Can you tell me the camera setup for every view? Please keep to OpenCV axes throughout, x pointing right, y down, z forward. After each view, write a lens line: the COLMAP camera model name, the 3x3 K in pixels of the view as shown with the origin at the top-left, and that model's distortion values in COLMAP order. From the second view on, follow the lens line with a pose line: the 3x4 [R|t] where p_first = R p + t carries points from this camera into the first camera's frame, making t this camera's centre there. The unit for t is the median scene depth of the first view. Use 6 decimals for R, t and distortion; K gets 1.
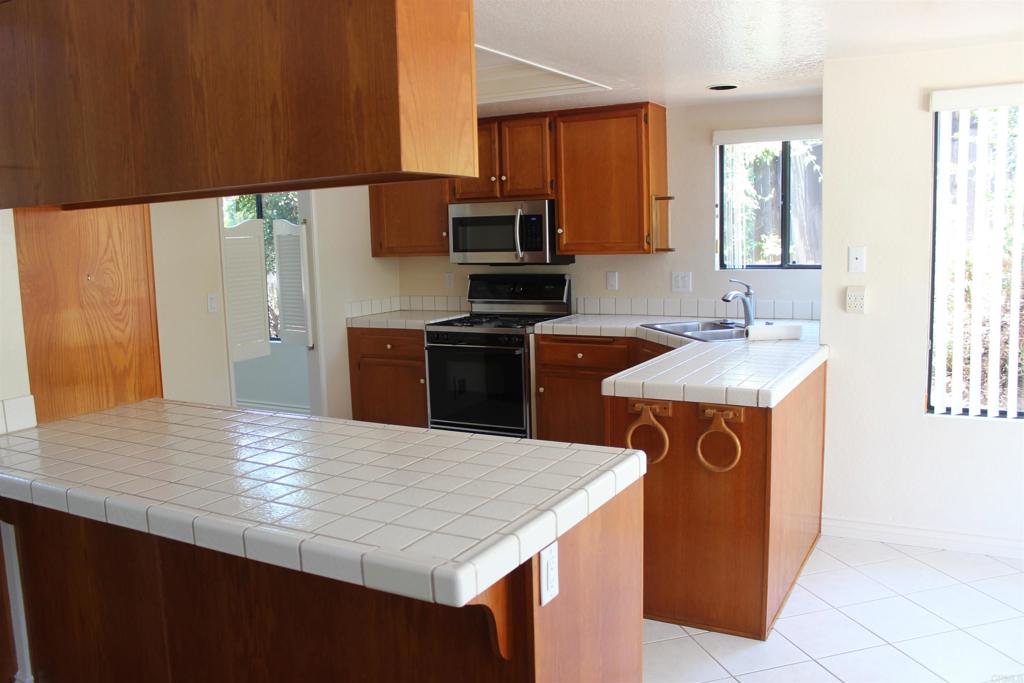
lens RADIAL K [[852.8, 0, 504.5], [0, 852.8, 344.9], [0, 0, 1]] dist [-0.165045, 0.130592]
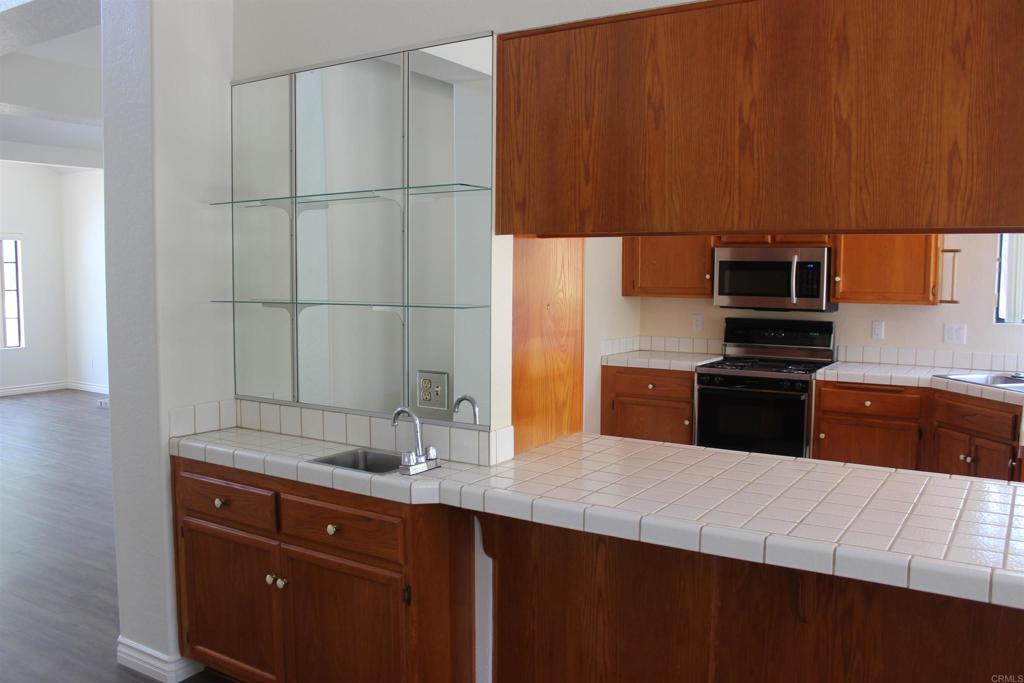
lens RADIAL K [[852.8, 0, 504.5], [0, 852.8, 344.9], [0, 0, 1]] dist [-0.165045, 0.130592]
pose [[0.997158, 0.040891, -0.063271, -0.270523], [-0.043771, 0.998036, -0.044815, 0.005933], [0.061314, 0.047457, 0.996990, -0.006162]]
